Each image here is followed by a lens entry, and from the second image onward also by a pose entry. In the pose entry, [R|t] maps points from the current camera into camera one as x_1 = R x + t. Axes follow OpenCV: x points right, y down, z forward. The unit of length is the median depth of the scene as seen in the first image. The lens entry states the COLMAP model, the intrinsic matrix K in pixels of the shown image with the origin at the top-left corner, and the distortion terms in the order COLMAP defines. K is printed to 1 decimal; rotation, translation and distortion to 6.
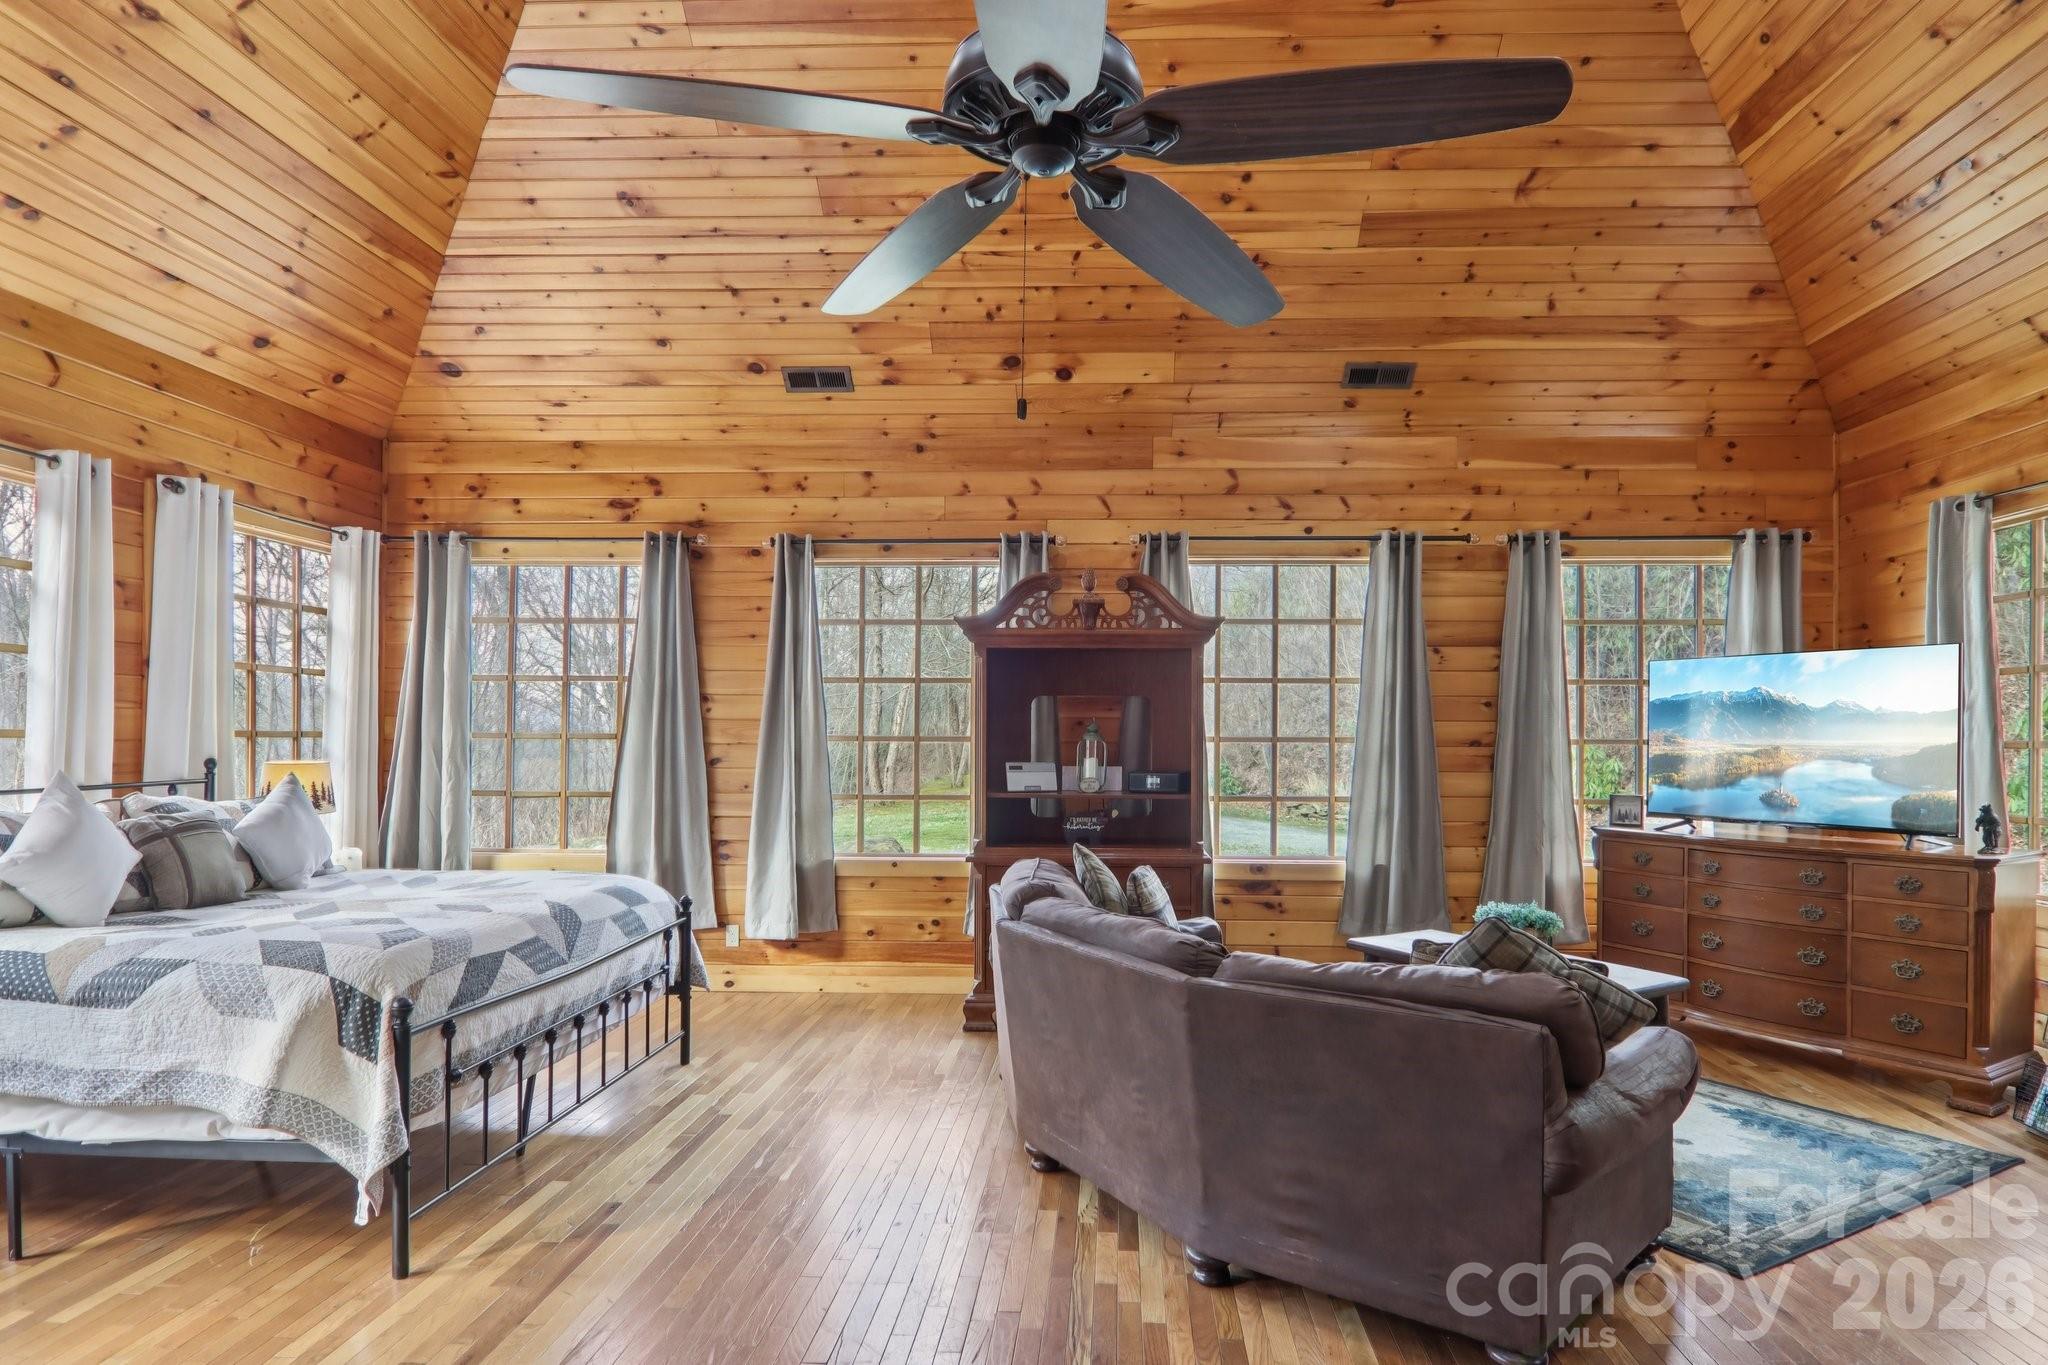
lens RADIAL K [[1145.4, 0, 1098.3], [0, 1145.4, 732.8], [0, 0, 1]] dist [0.005151, -0.018586]
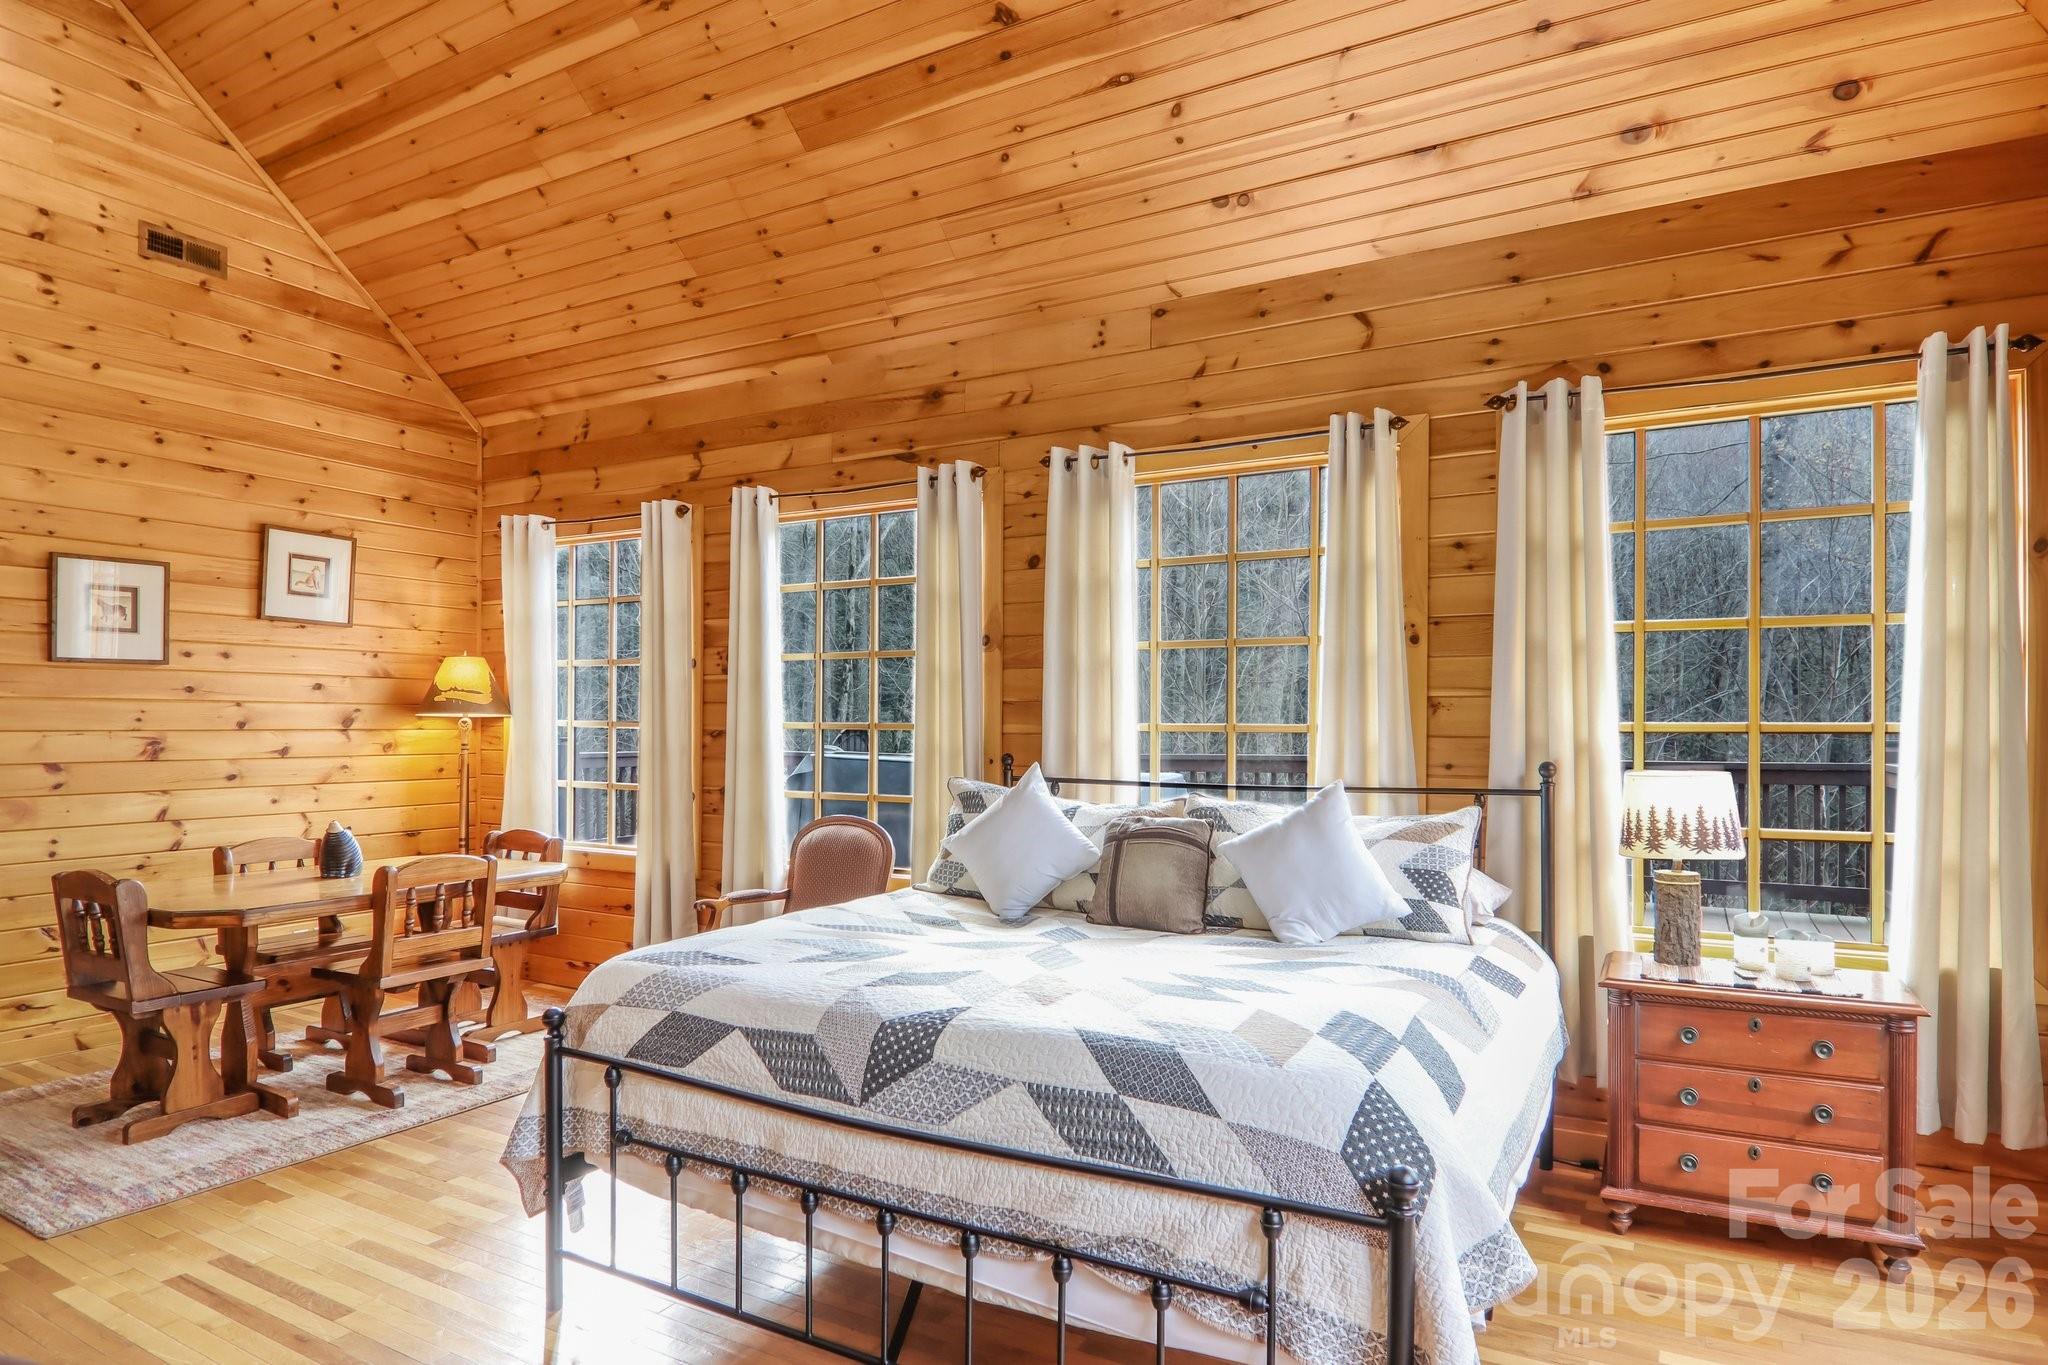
lens RADIAL K [[1145.4, 0, 994.6], [0, 1145.4, 726.5], [0, 0, 1]] dist [0.005151, -0.018586]
pose [[-0.483067, -0.007058, -0.875555, 0.021557], [-0.001018, 0.999971, -0.007500, 0.005528], [0.875583, -0.002731, -0.483060, 1.043254]]
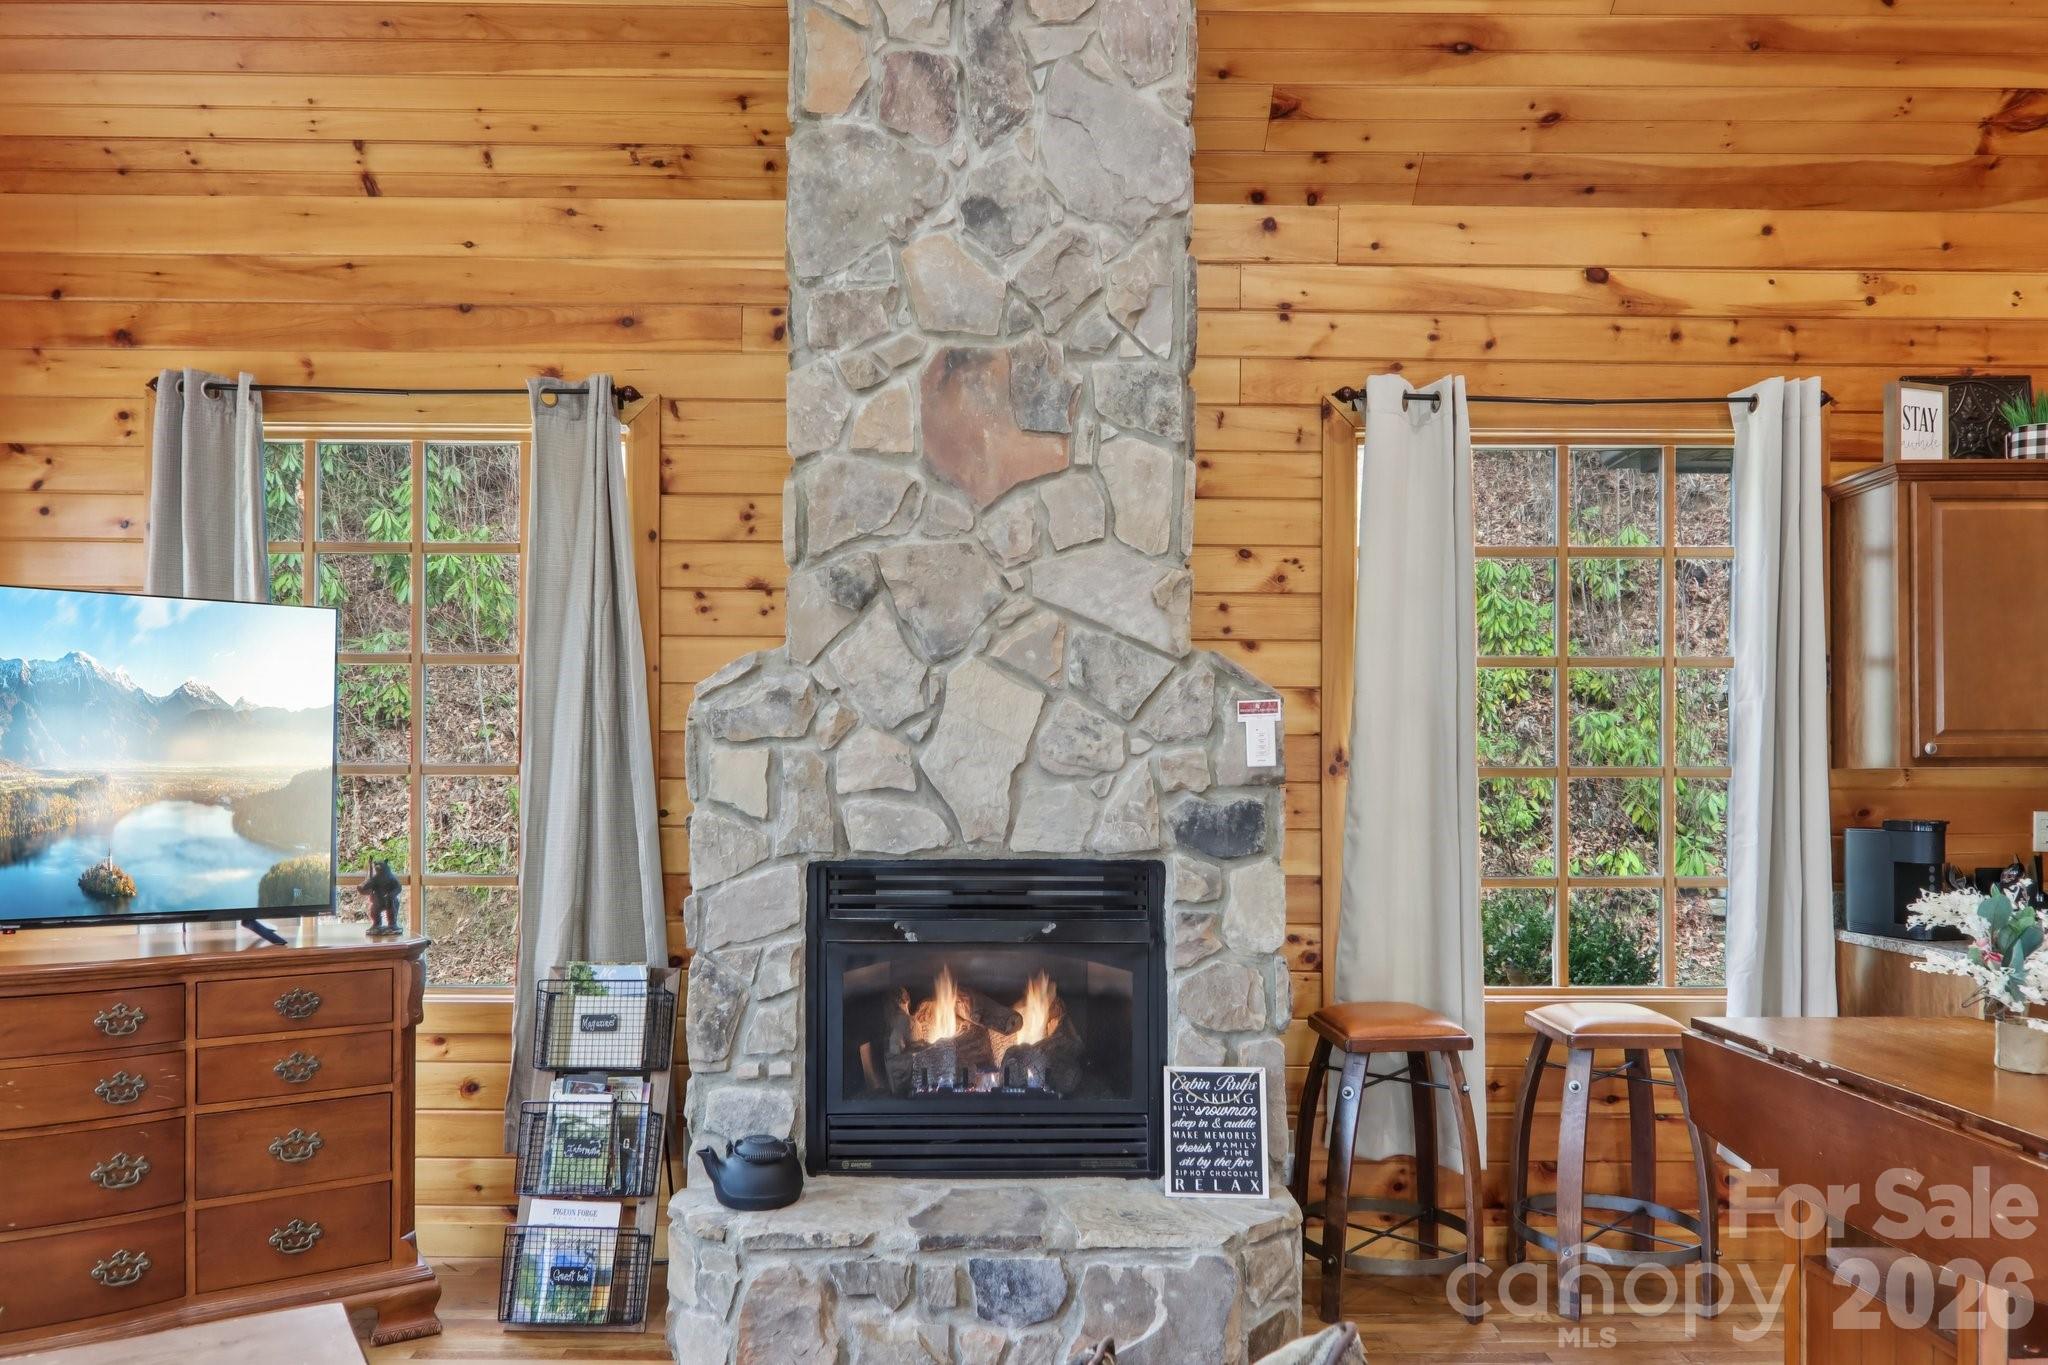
lens RADIAL K [[1369.8, 0, 1023.9], [0, 1369.8, 774.9], [0, 0, 1]] dist [0.003625, -0.007819]
pose [[-0.024474, -0.008872, 0.999661, -0.014519], [-0.008343, 0.999928, 0.008671, 0.003935], [-0.999666, -0.008128, -0.024547, 0.614313]]
